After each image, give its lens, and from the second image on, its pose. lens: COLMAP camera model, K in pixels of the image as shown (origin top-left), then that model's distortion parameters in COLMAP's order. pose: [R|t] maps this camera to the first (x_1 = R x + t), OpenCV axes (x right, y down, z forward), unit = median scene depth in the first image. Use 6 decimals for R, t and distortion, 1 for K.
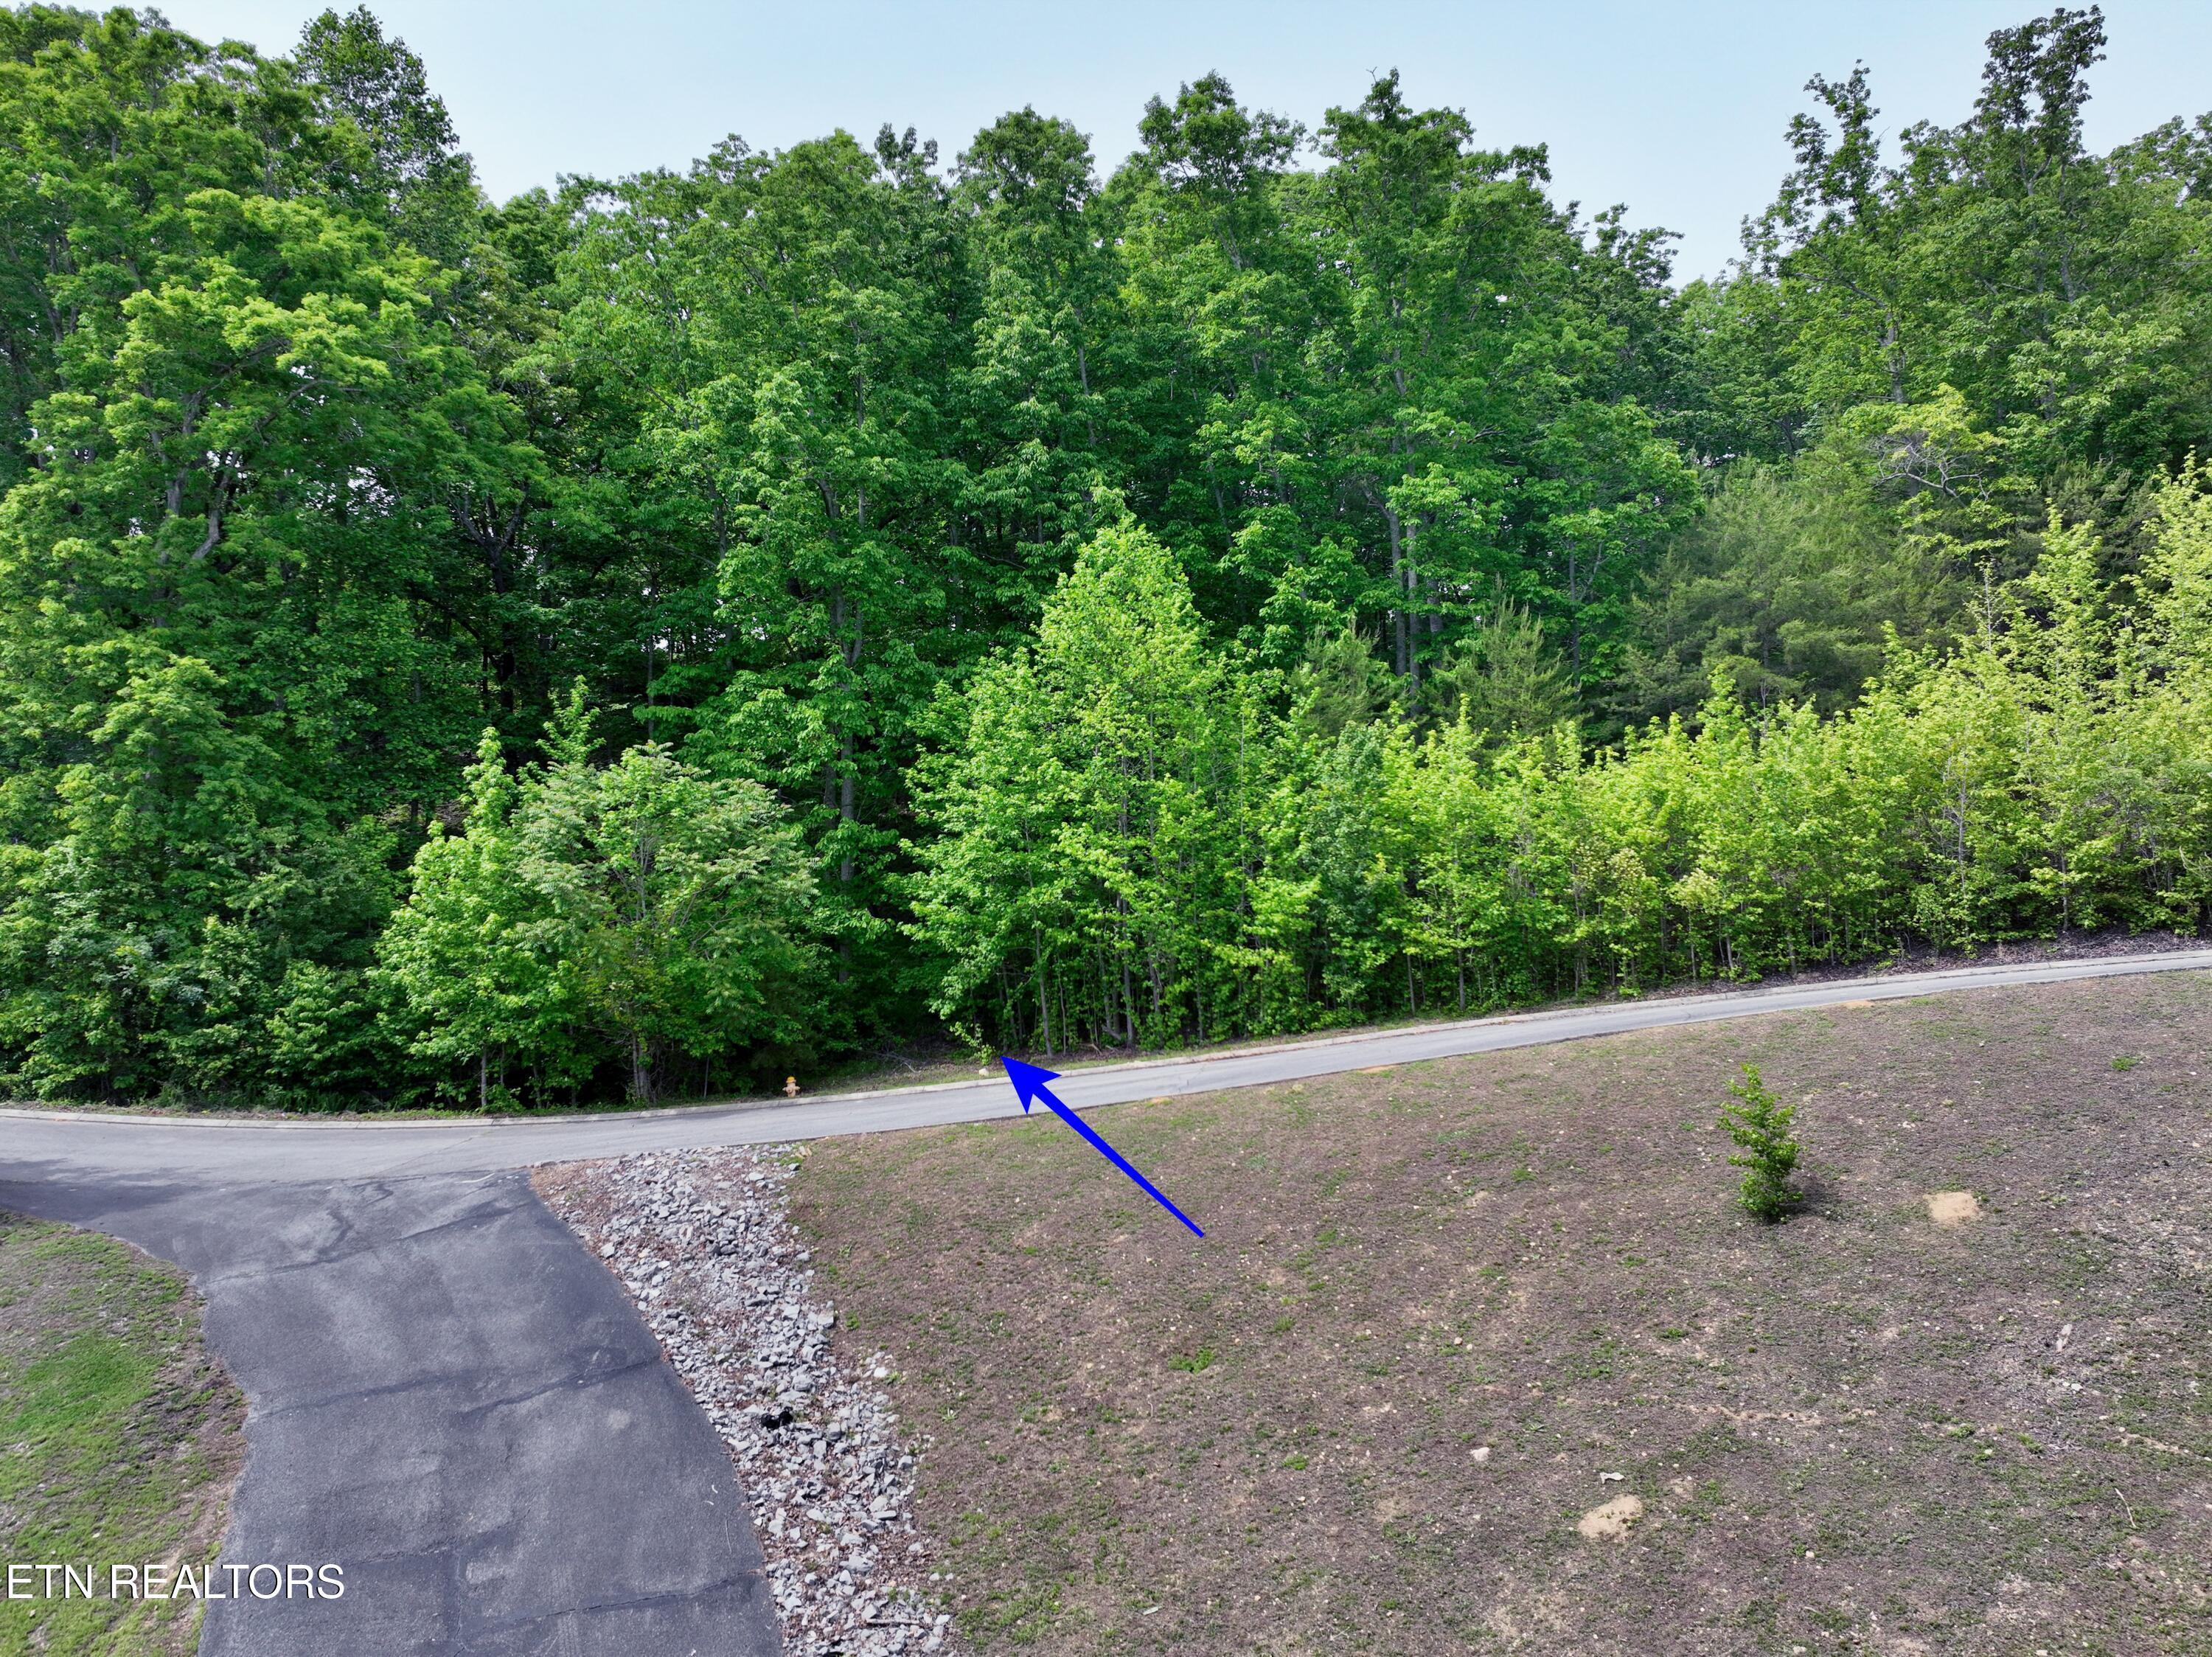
lens RADIAL K [[1557.0, 0, 1112.9], [0, 1557.0, 827.7], [0, 0, 1]] dist [0.003622, 0.012704]
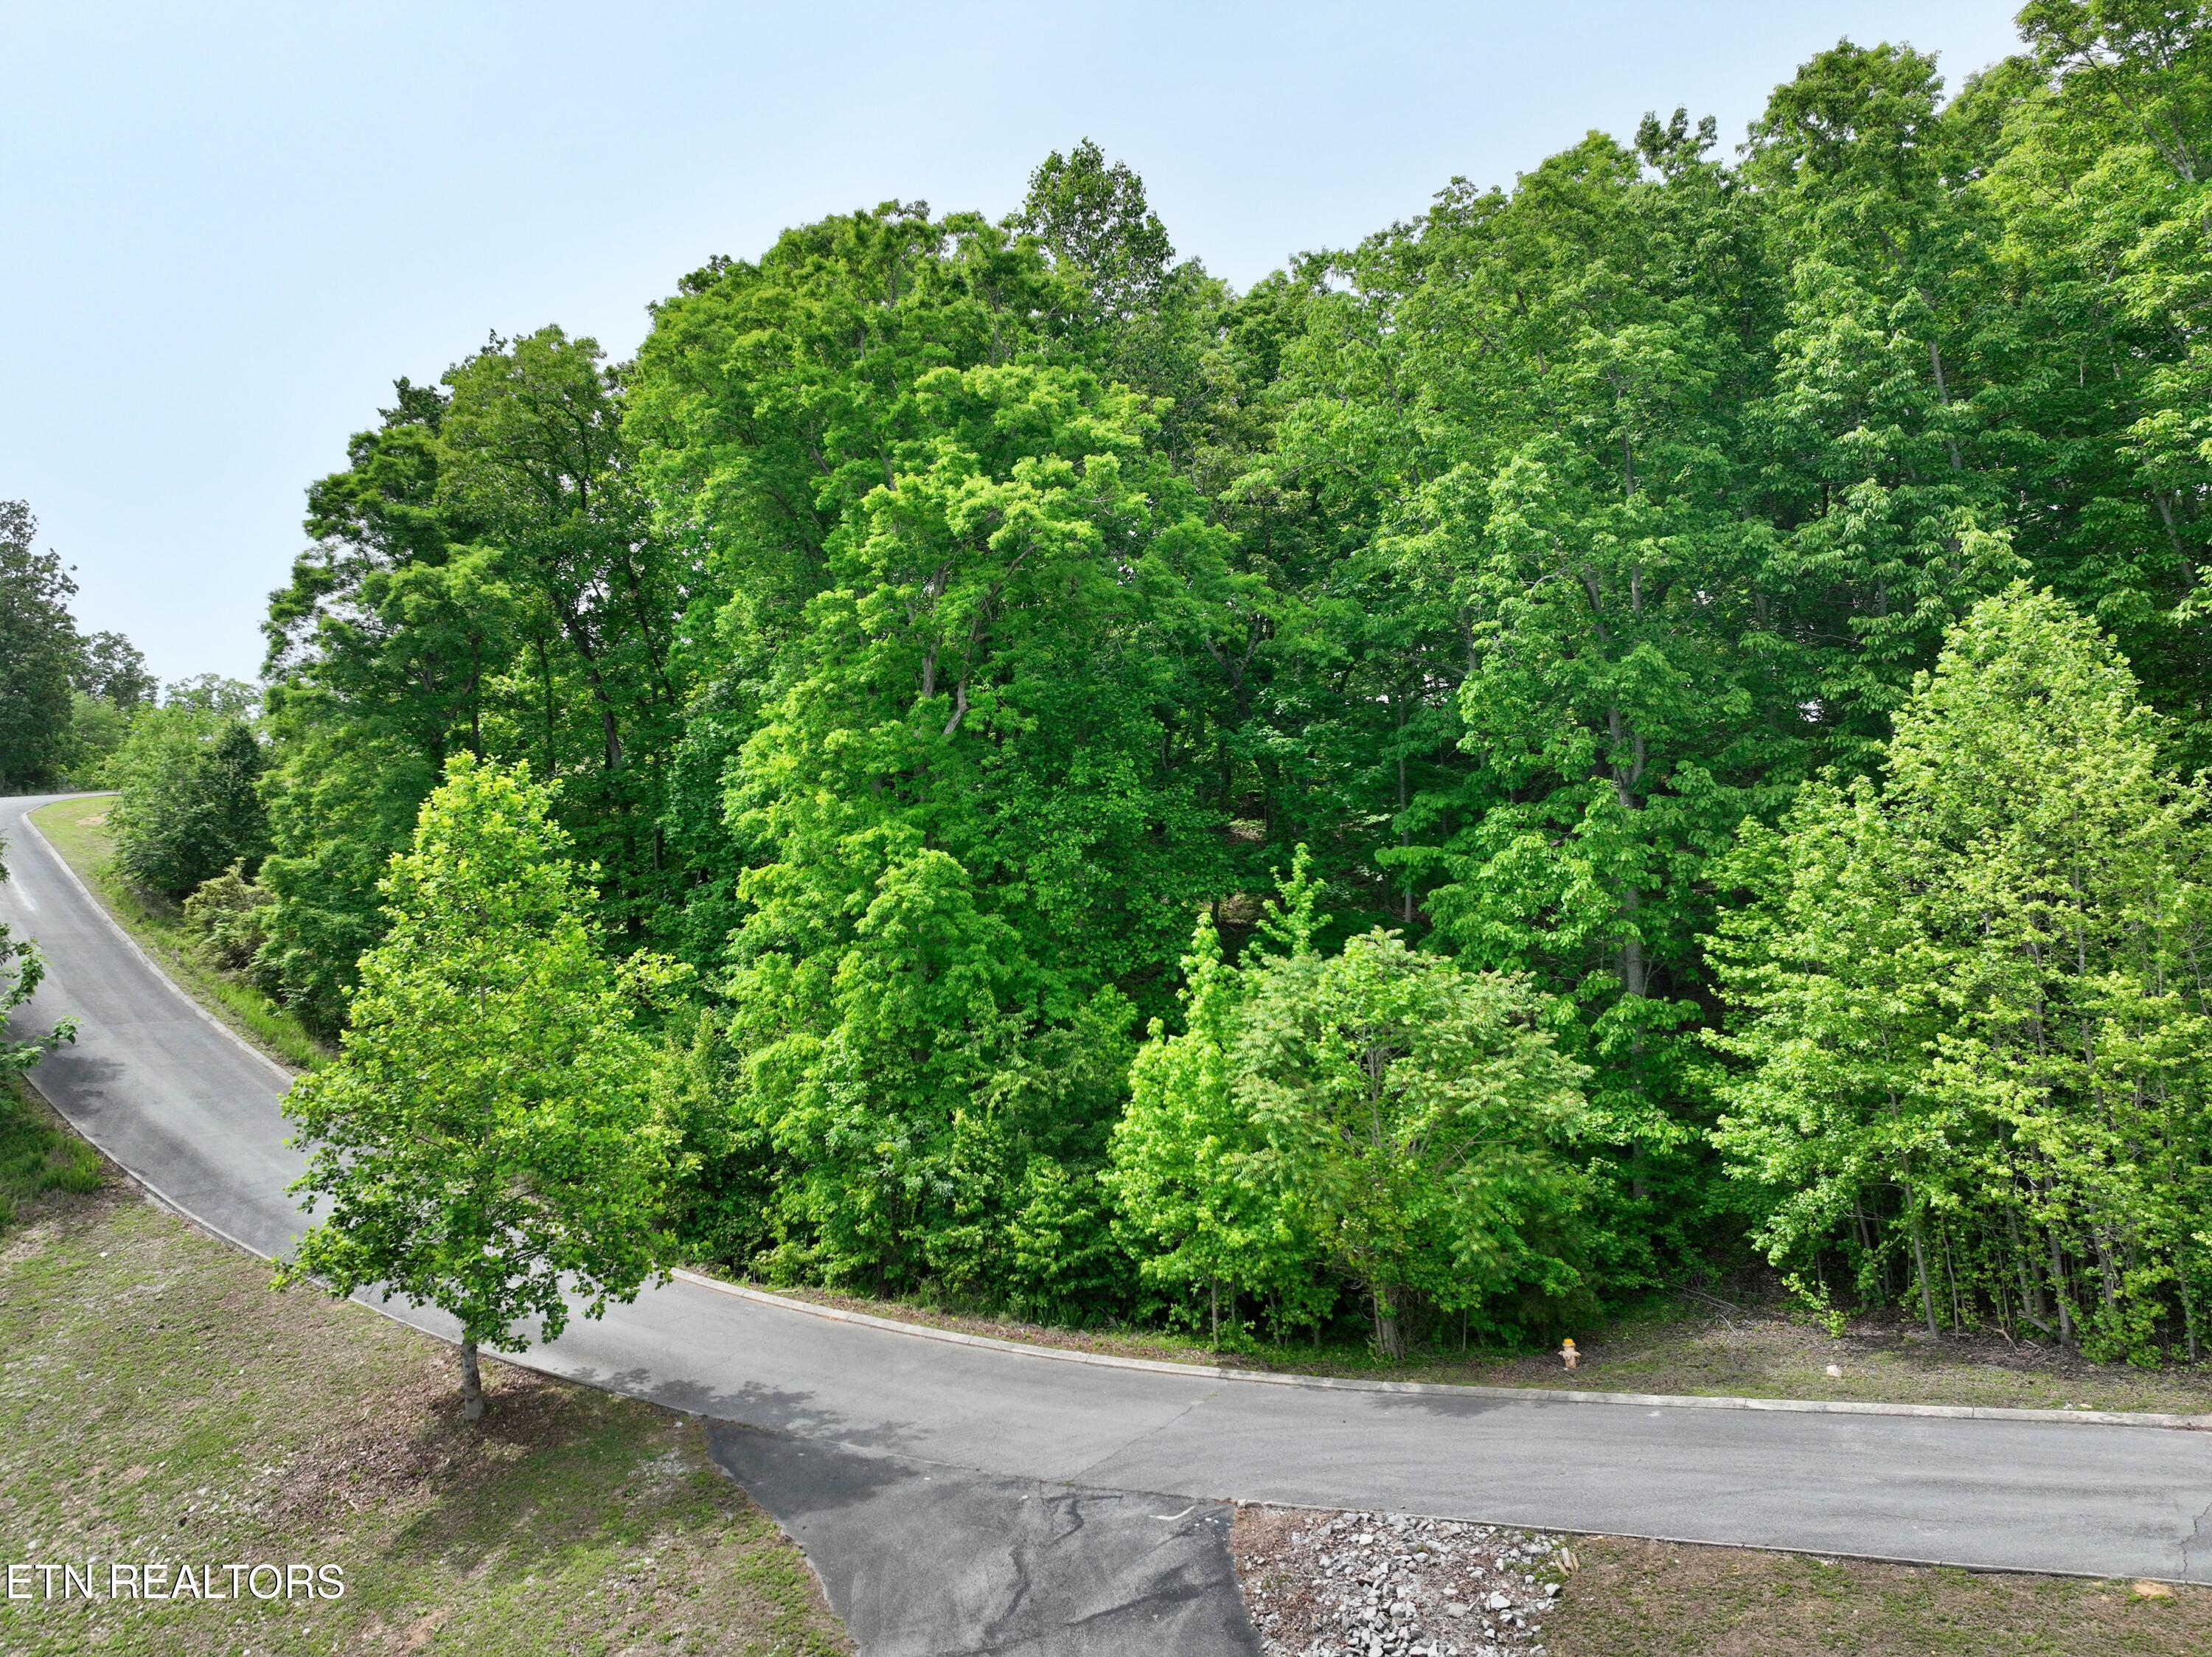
lens RADIAL K [[1564.8, 0, 1109.8], [0, 1564.8, 822.6], [0, 0, 1]] dist [0.006455, 0.012431]
pose [[0.871345, -0.043401, -0.488748, -0.007583], [0.039884, 0.999049, -0.017610, -0.099318], [0.489047, -0.004149, 0.872247, 0.187294]]
